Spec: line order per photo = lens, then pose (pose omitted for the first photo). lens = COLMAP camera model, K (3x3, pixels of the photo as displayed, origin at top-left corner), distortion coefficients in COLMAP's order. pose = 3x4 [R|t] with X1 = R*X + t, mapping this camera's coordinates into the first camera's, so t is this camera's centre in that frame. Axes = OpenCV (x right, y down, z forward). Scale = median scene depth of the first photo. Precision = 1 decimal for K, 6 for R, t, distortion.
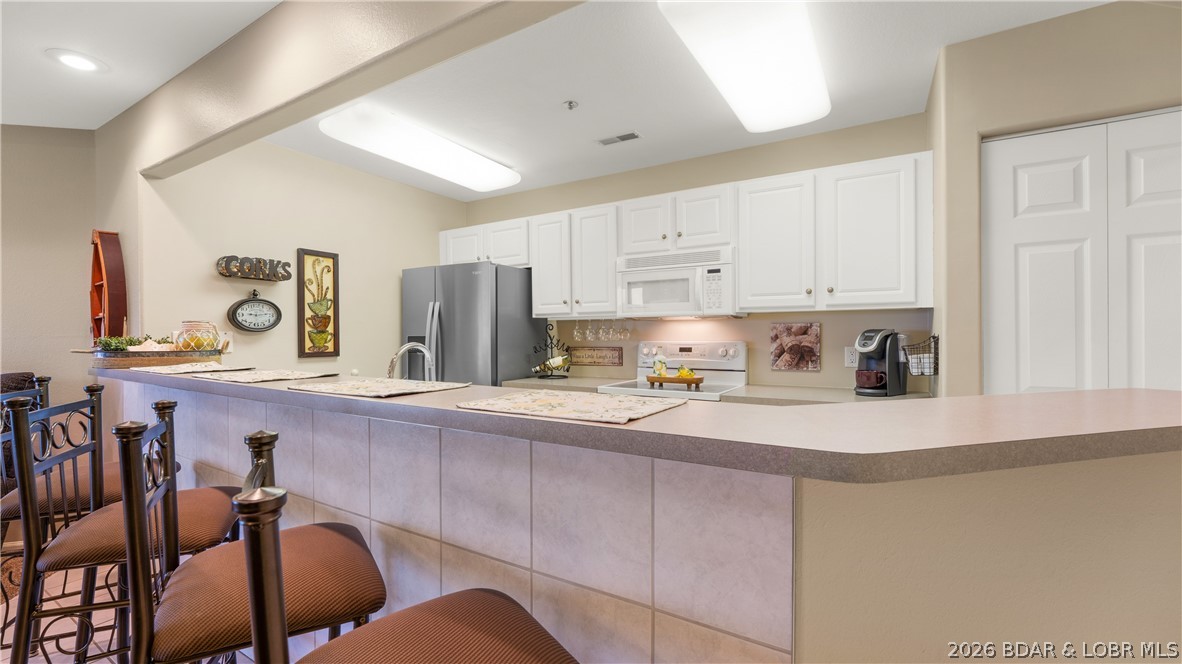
lens RADIAL K [[478.6, 0, 591.0], [0, 478.6, 332.0], [0, 0, 1]] dist [0.000095, 0.000028]
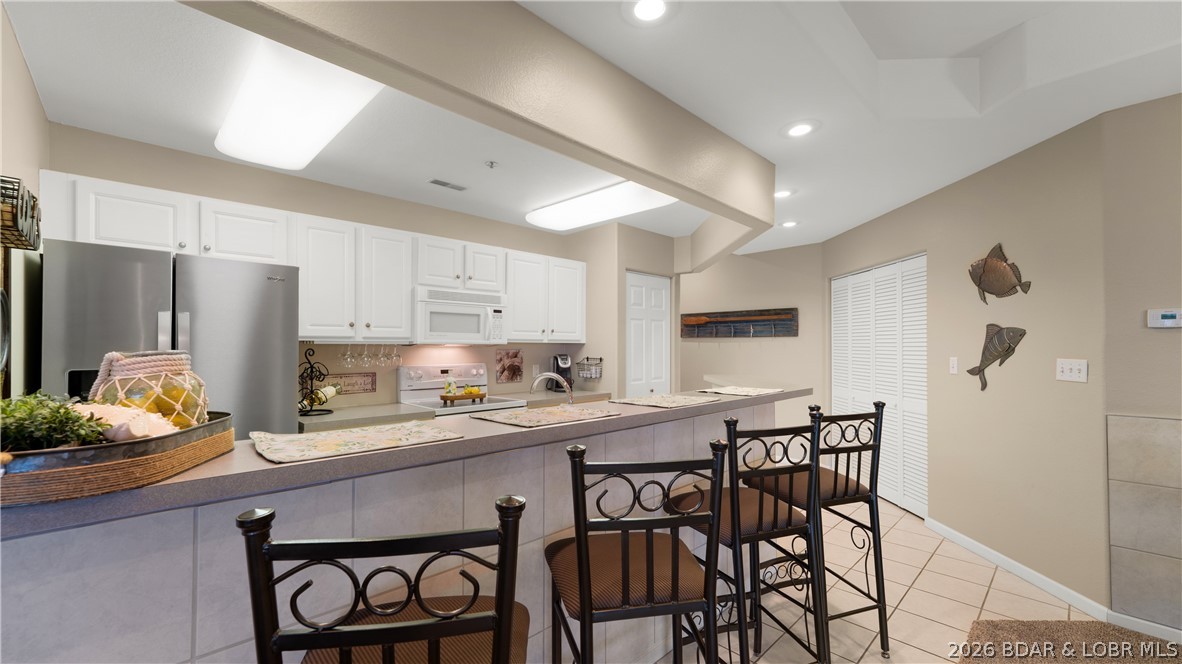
lens RADIAL K [[479.8, 0, 592.7], [0, 479.8, 339.9], [0, 0, 1]] dist [0.000224, 0.000079]
pose [[0.252697, 0.021430, 0.967308, -0.898110], [-0.003255, 0.999768, -0.021299, -0.017920], [-0.967540, 0.002234, 0.252708, 0.373963]]
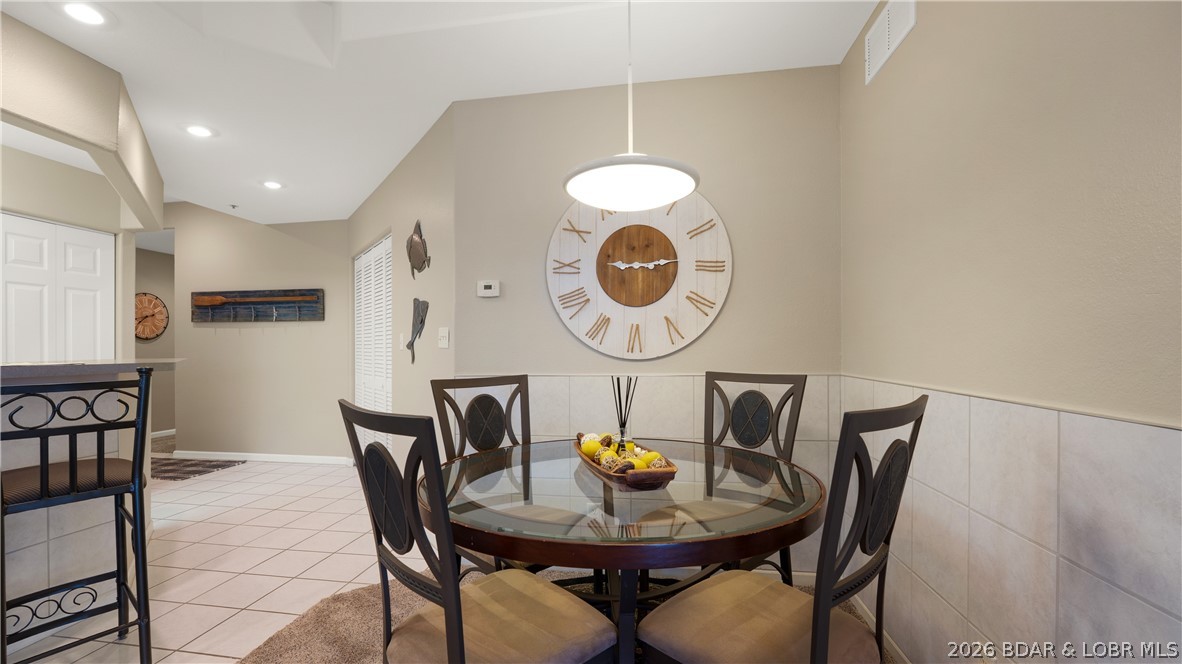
lens RADIAL K [[488.5, 0, 594.3], [0, 488.5, 348.7], [0, 0, 1]] dist [-0.017020, -0.000034]
pose [[-0.394327, 0.010360, 0.918912, -0.830305], [0.005359, 0.999945, -0.008974, 0.041853], [-0.918954, 0.001386, -0.394361, -0.102851]]
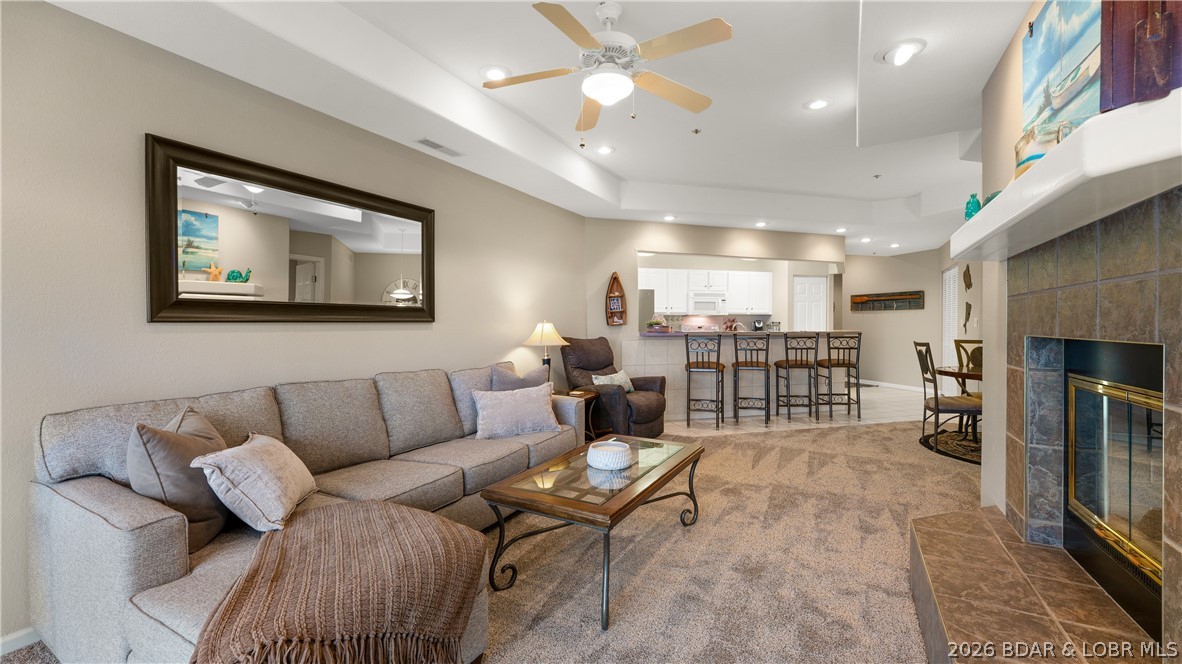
lens RADIAL K [[454.5, 0, 590.9], [0, 454.5, 329.2], [0, 0, 1]] dist [-0.000448, -0.000074]
pose [[0.689337, -0.004964, 0.724424, -2.210567], [-0.001694, 0.999963, 0.008464, 0.027090], [-0.724439, -0.007062, 0.689303, -0.329215]]
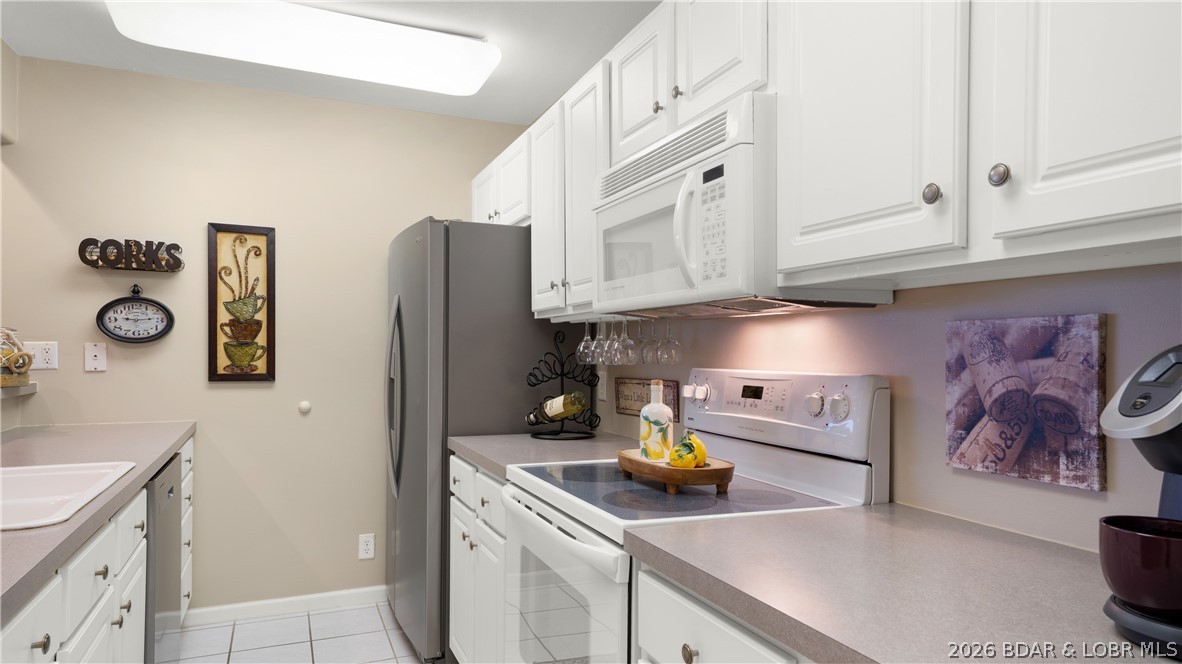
lens RADIAL K [[718.3, 0, 592.7], [0, 718.3, 352.1], [0, 0, 1]] dist [0.040636, 0.000420]
pose [[0.808275, 0.008585, -0.588743, 0.462337], [-0.007546, 0.999963, 0.004221, 0.002921], [0.588757, 0.001031, 0.808310, 0.477831]]
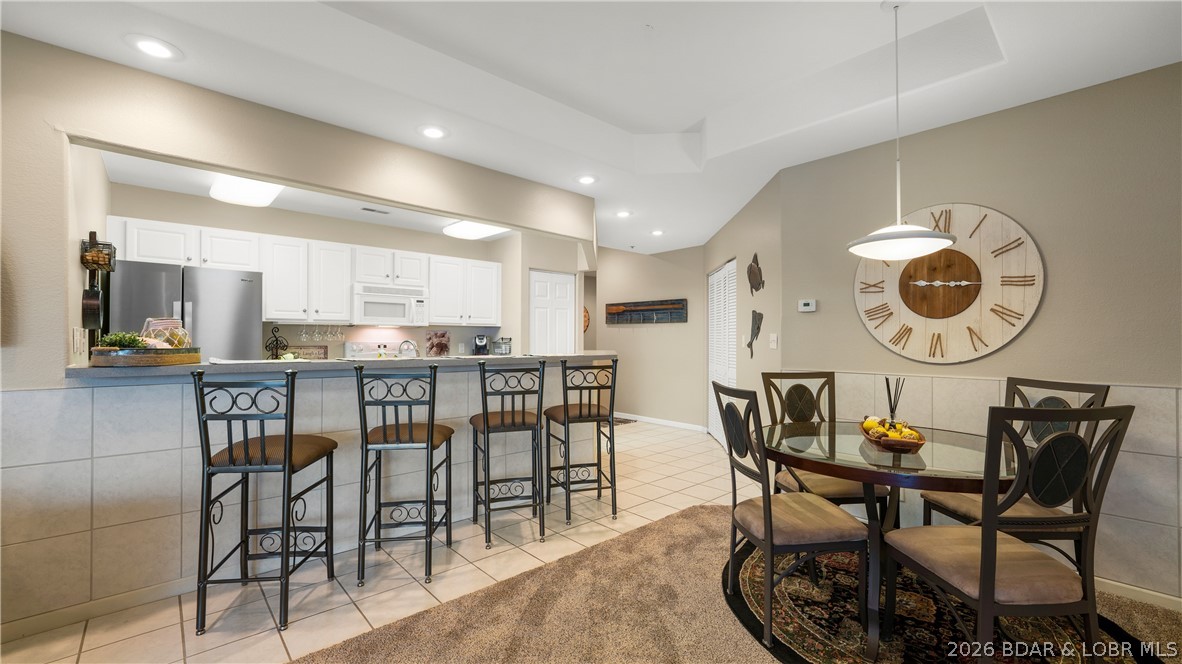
lens RADIAL K [[480.4, 0, 583.7], [0, 480.4, 332.6], [0, 0, 1]] dist [-0.011185, -0.000235]
pose [[0.290531, 0.018614, 0.956684, -1.179691], [-0.006150, 0.999826, -0.017586, 0.015664], [-0.956846, -0.000774, 0.290595, -0.095608]]
